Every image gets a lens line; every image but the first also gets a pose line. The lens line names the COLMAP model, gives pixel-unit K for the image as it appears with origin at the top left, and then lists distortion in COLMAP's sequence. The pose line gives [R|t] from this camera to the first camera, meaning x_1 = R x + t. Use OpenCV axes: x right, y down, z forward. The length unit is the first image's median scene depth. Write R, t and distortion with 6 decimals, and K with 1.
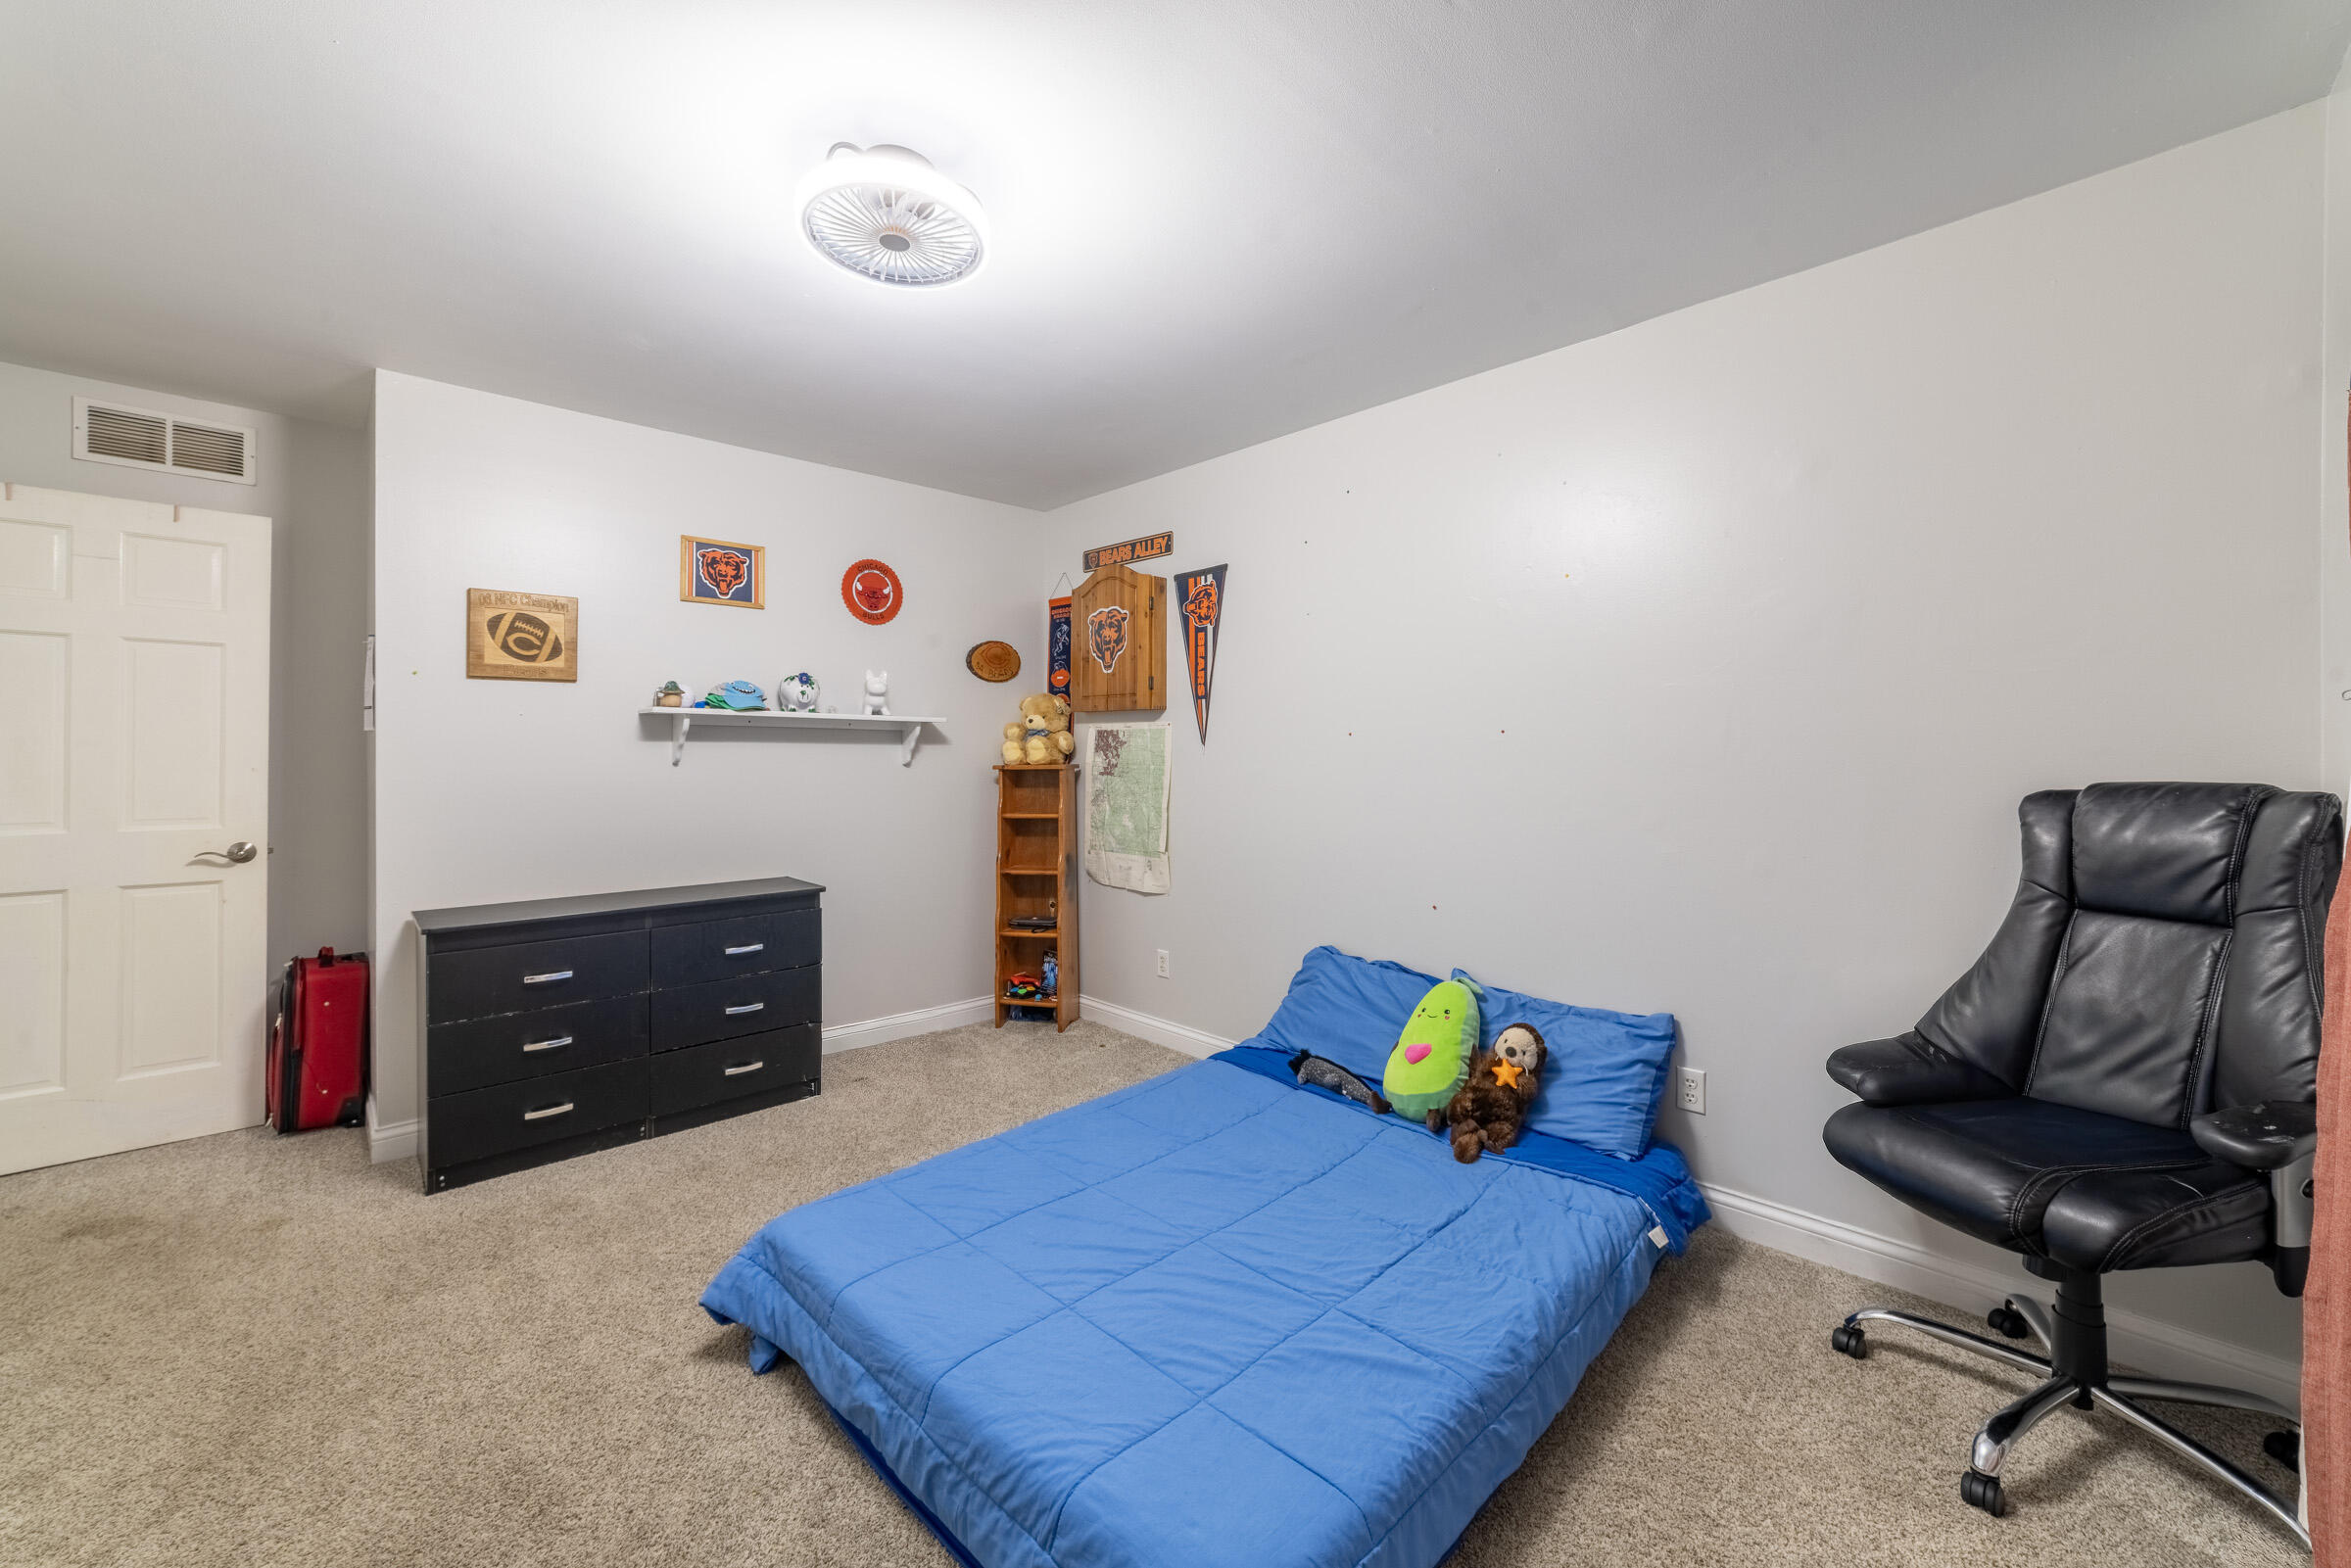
lens RADIAL K [[900.5, 0, 1164.8], [0, 900.5, 761.1], [0, 0, 1]] dist [-0.019223, 0.006009]
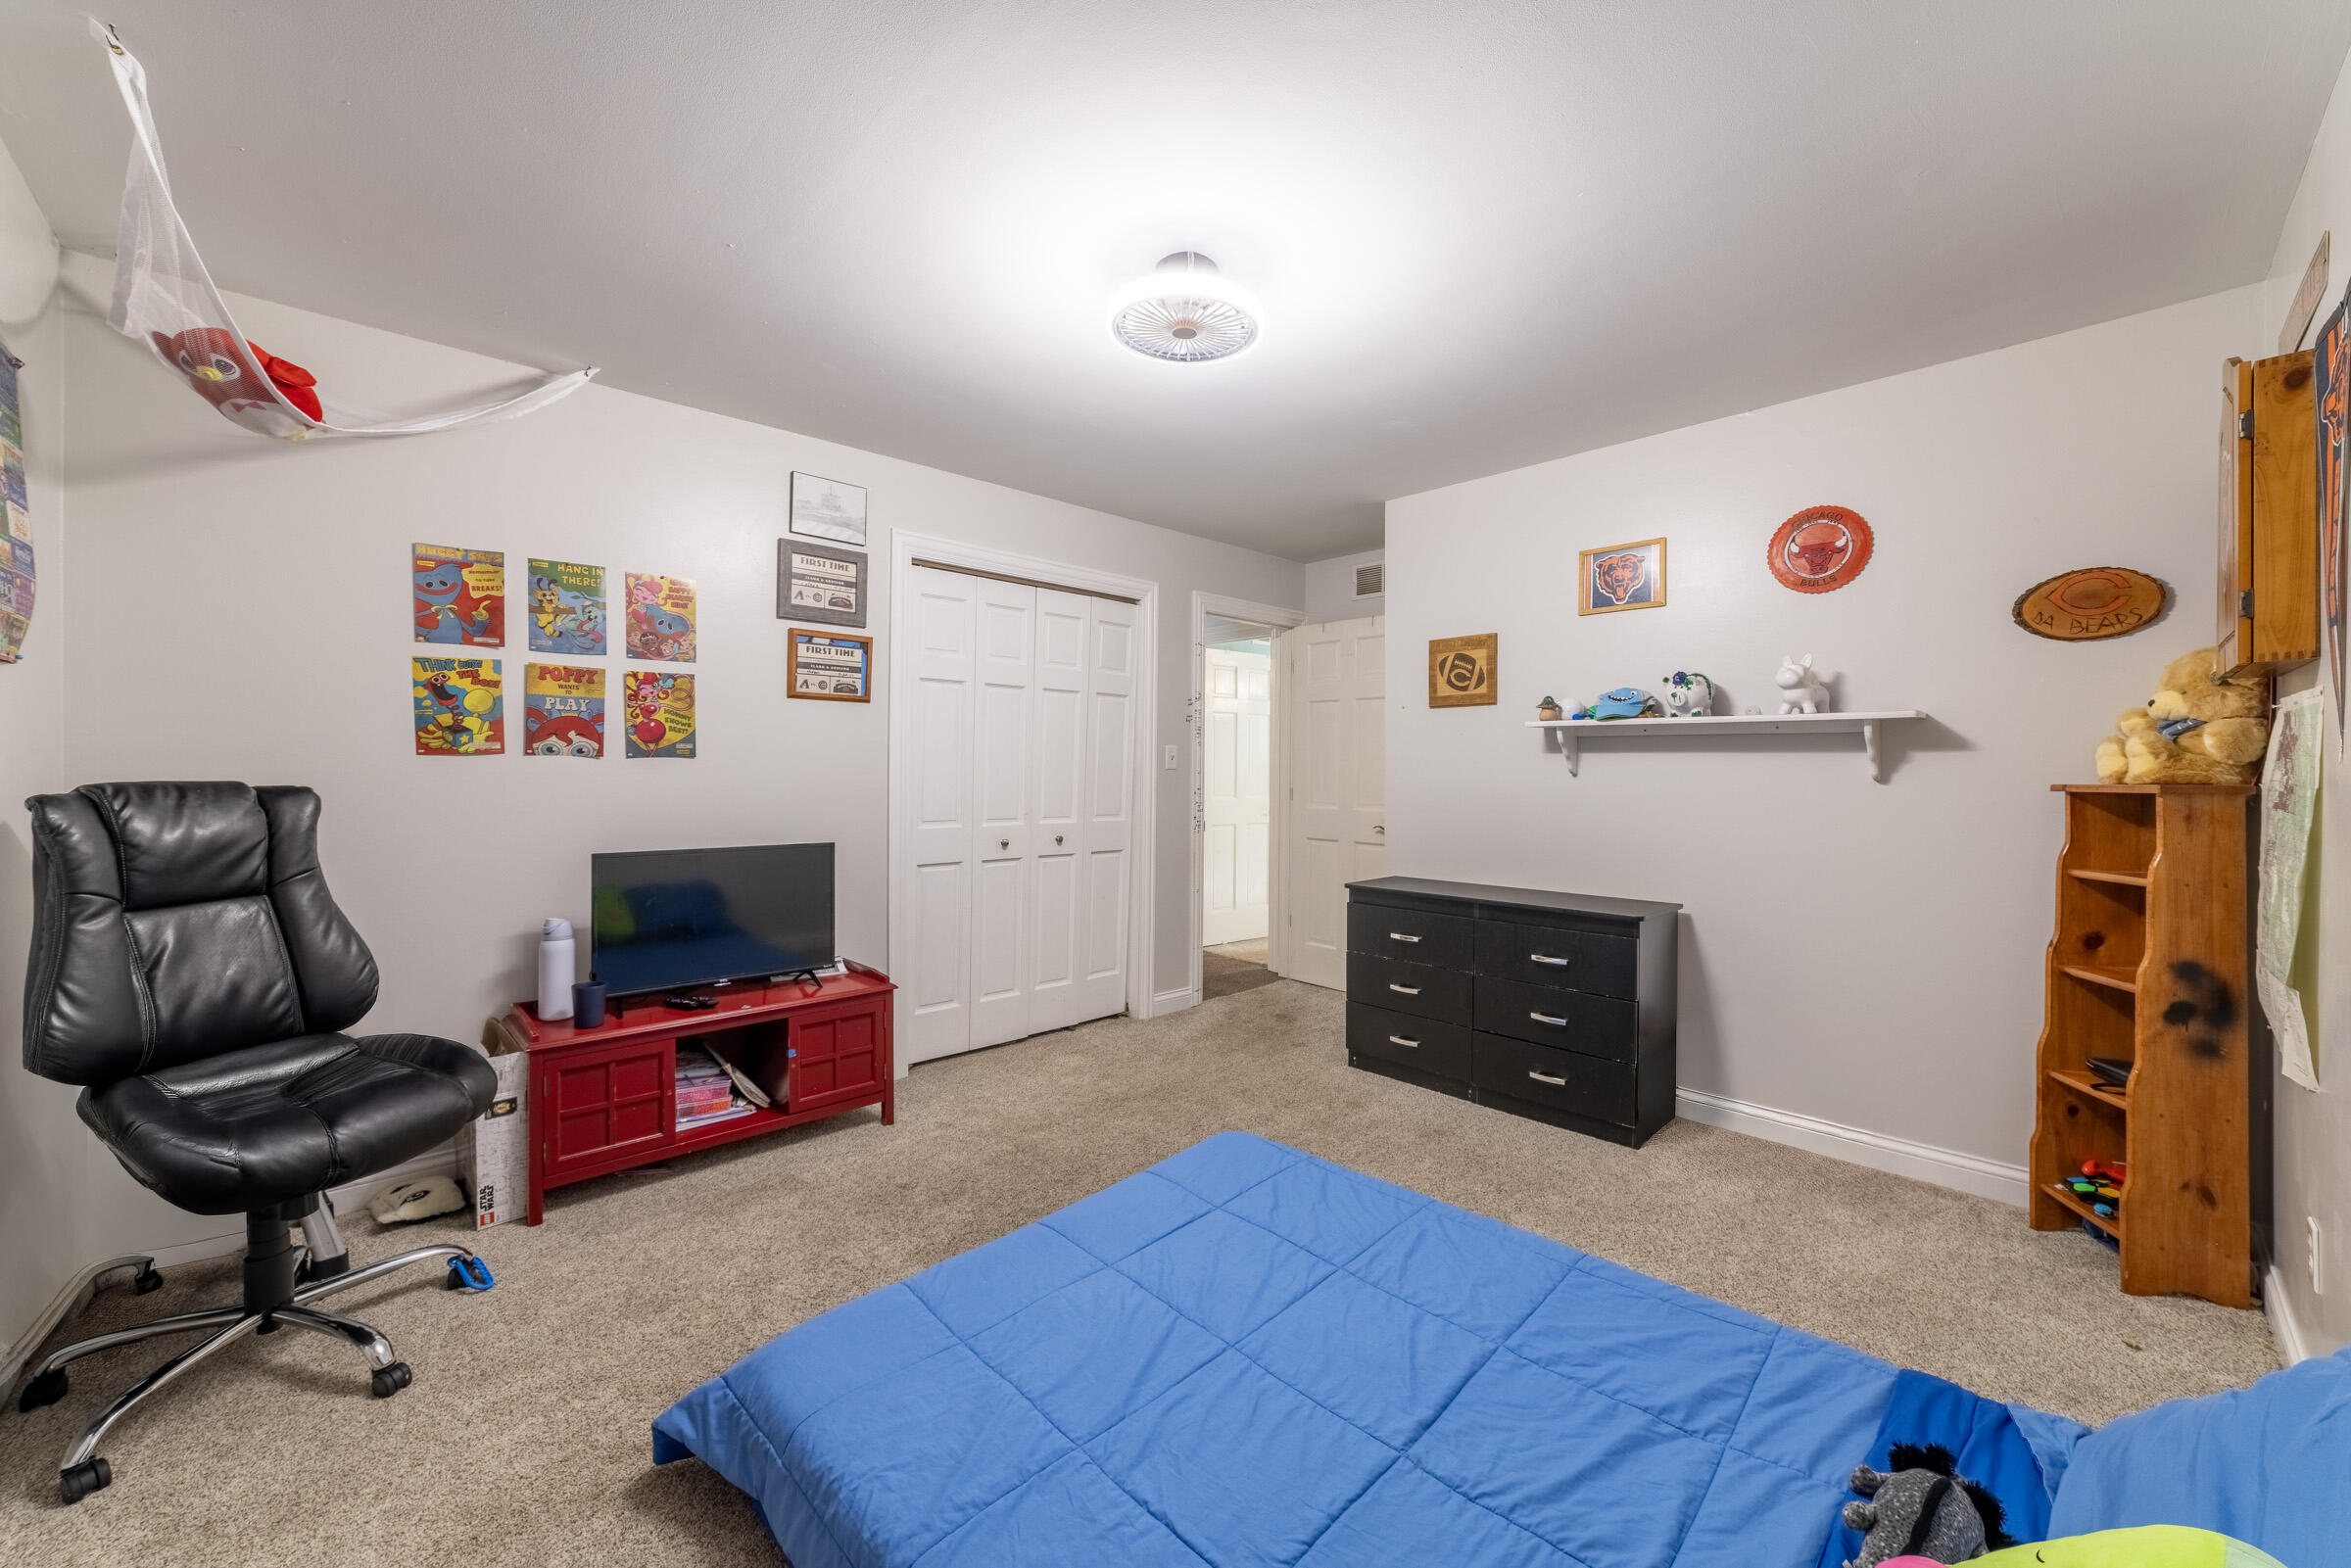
lens RADIAL K [[900.5, 0, 1174.4], [0, 900.5, 774.7], [0, 0, 1]] dist [-0.019223, 0.006009]
pose [[-0.002835, 0.009762, -0.999948, 0.433893], [-0.007778, 0.999922, 0.009784, -0.002885], [0.999966, 0.007806, -0.002759, 0.475808]]
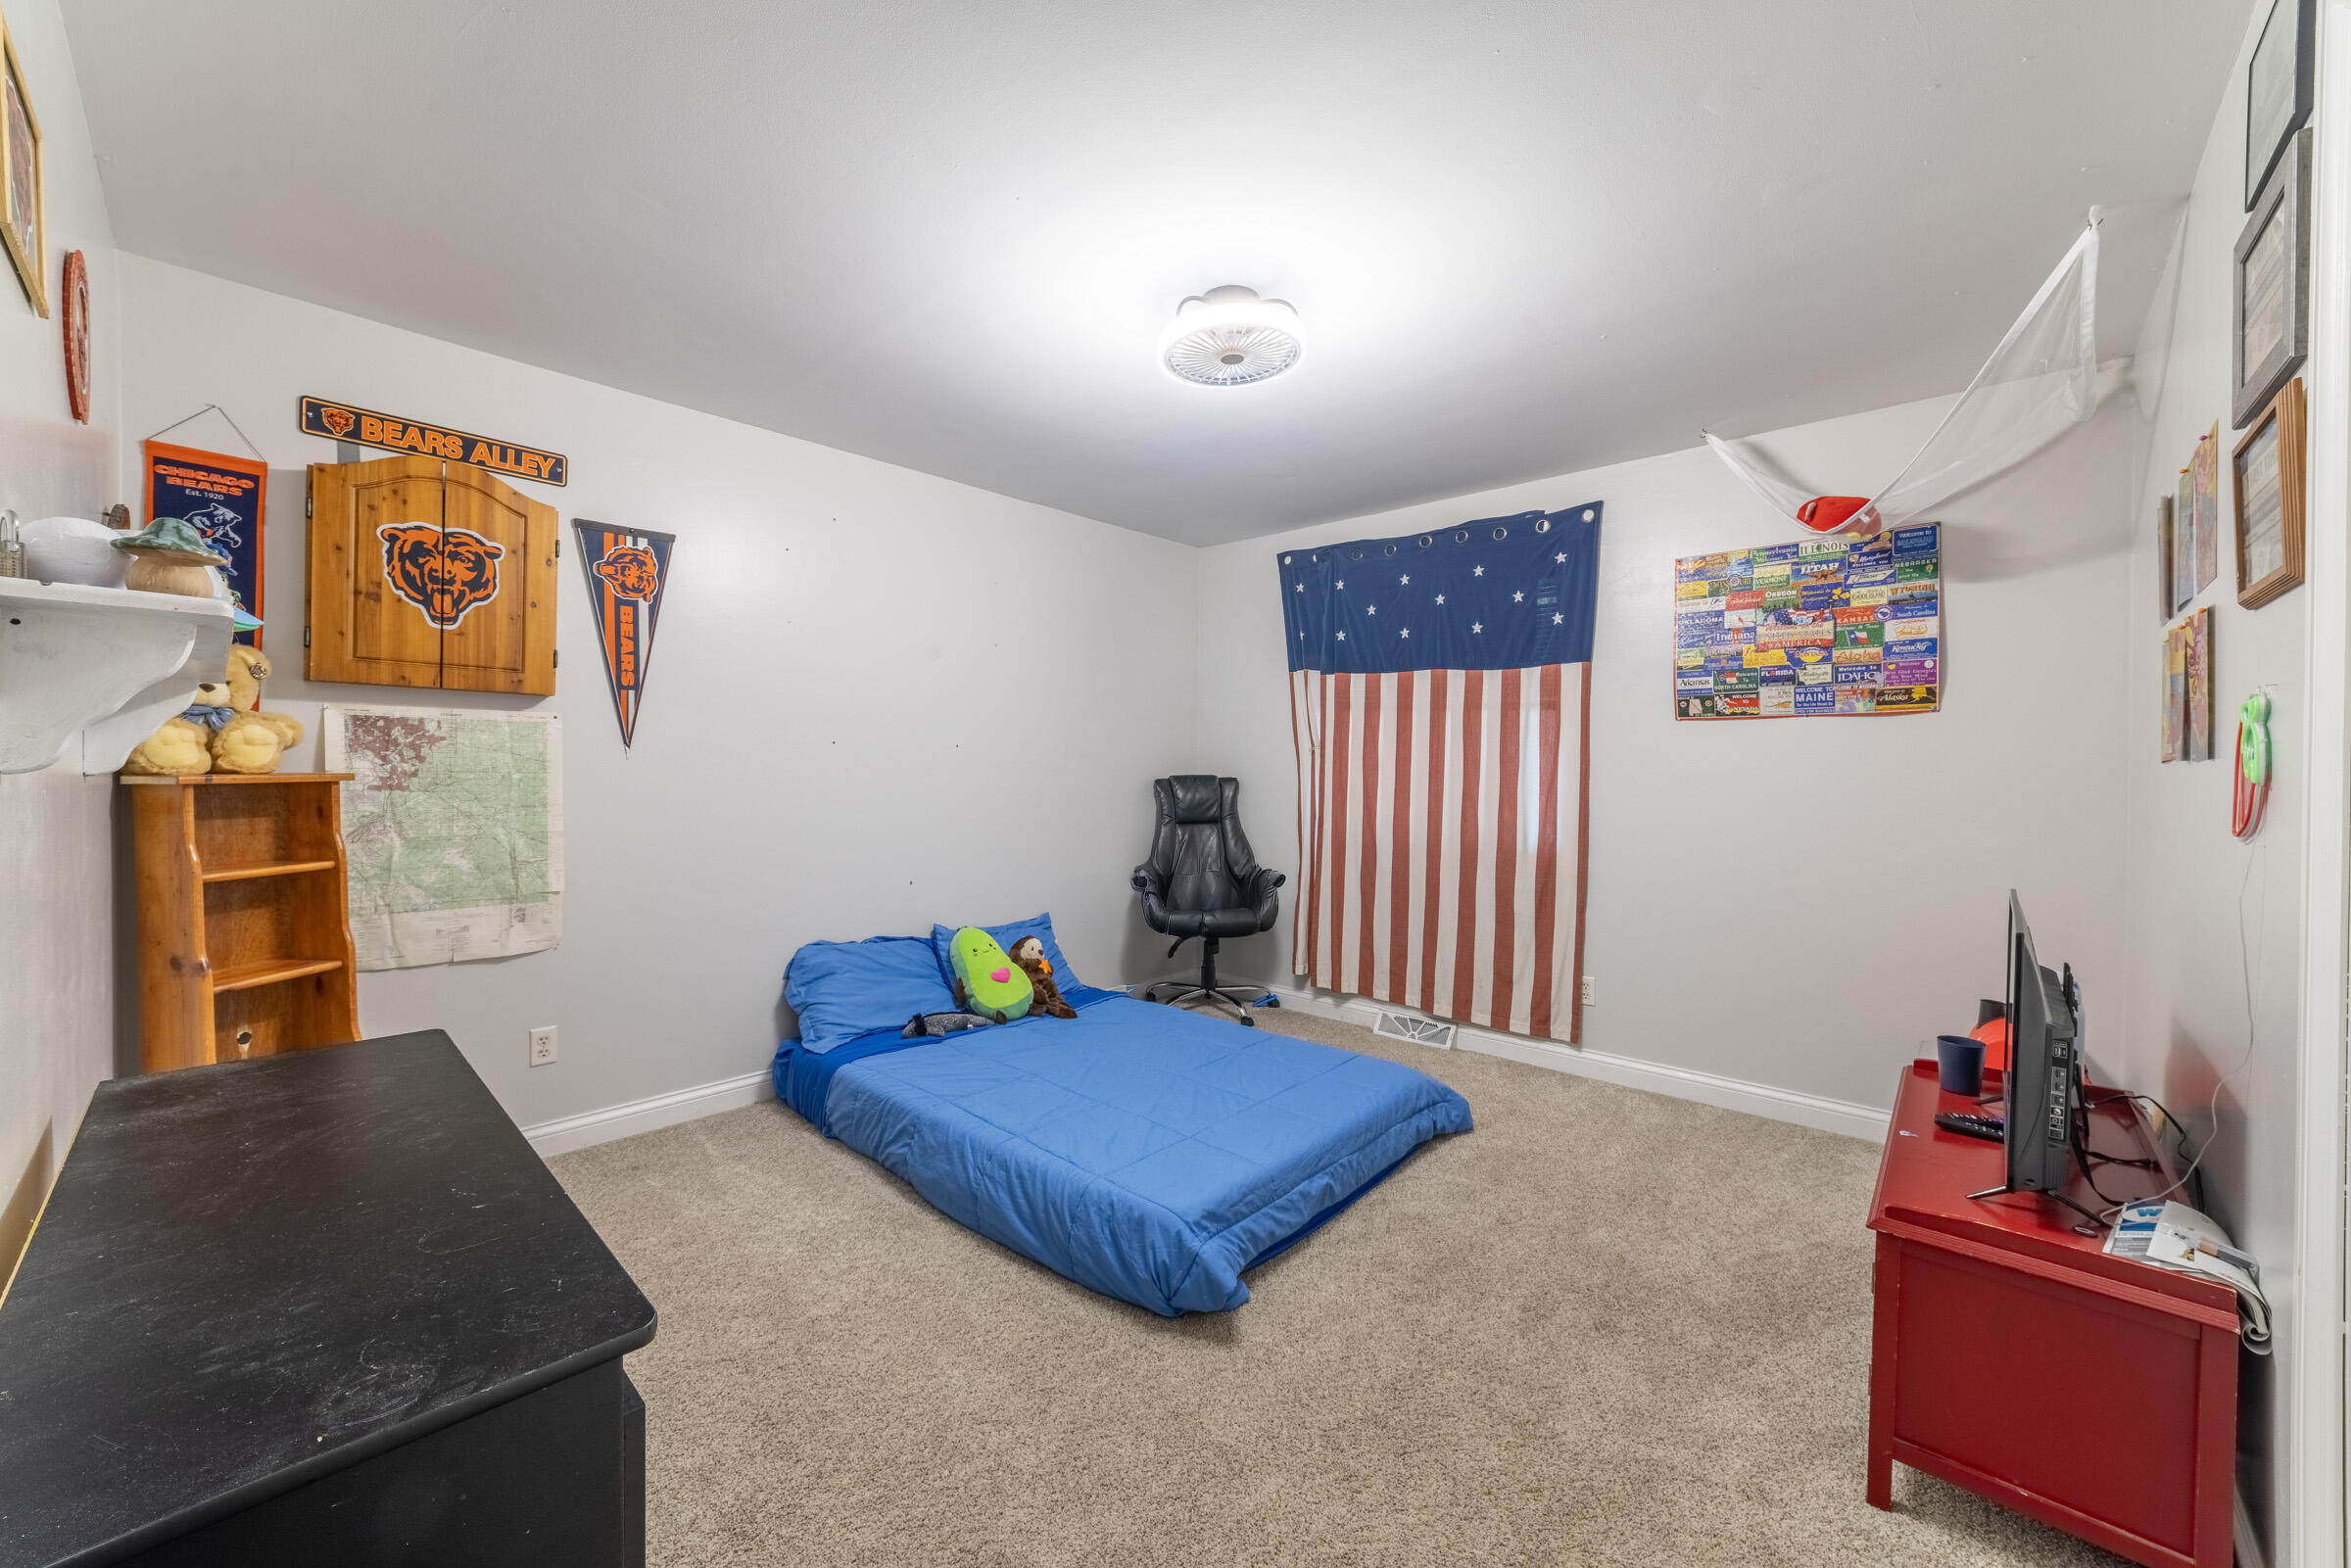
lens RADIAL K [[900.5, 0, 1166.8], [0, 900.5, 775.7], [0, 0, 1]] dist [-0.019223, 0.006009]
pose [[-0.055462, -0.012943, 0.998377, -0.781835], [-0.004791, 0.999908, 0.012697, -0.004940], [-0.998449, -0.004079, -0.055519, 0.565796]]
